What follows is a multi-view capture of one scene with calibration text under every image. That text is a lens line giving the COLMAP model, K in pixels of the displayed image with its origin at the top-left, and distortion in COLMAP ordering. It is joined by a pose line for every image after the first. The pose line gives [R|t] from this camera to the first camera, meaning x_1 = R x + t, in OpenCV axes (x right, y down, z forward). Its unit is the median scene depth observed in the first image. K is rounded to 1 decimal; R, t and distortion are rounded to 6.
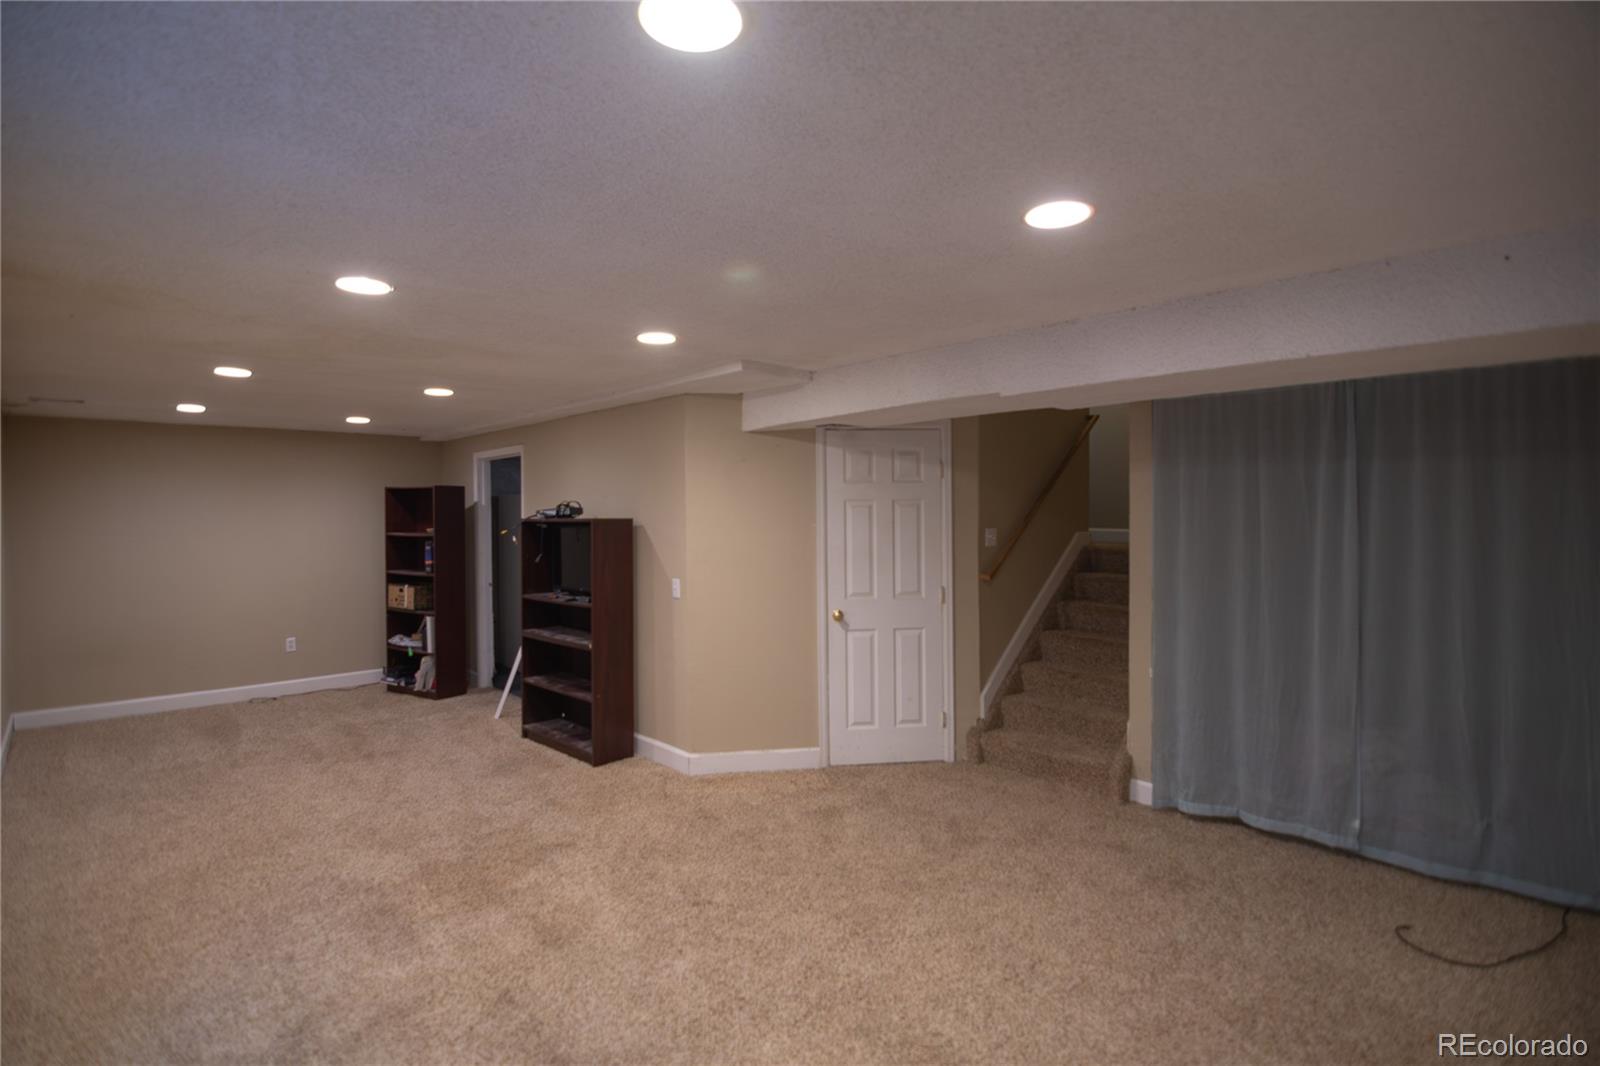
lens RADIAL K [[791.8, 0, 784.4], [0, 791.8, 532.4], [0, 0, 1]] dist [-0.003251, -0.011568]
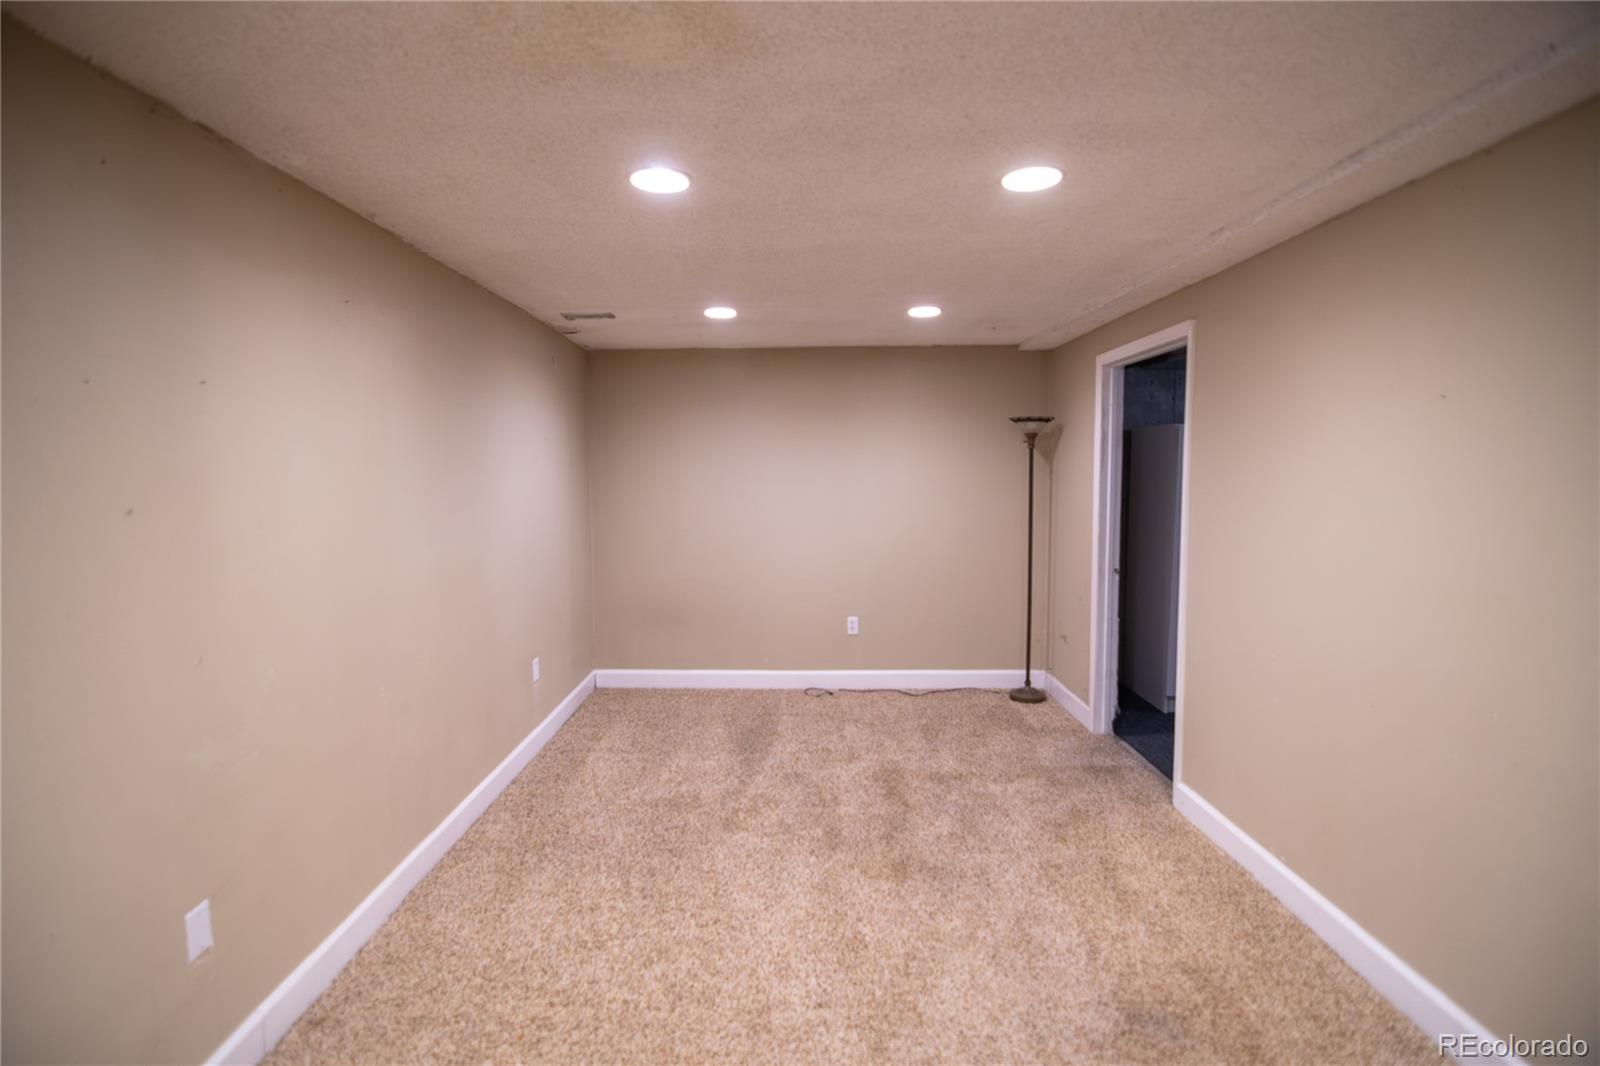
lens RADIAL K [[791.8, 0, 784.4], [0, 791.8, 532.4], [0, 0, 1]] dist [-0.003251, -0.011568]
pose [[0.737823, 0.057874, -0.672509, -0.182062], [-0.016698, 0.997578, 0.067528, -0.002187], [0.674788, -0.038594, 0.737002, 0.451724]]
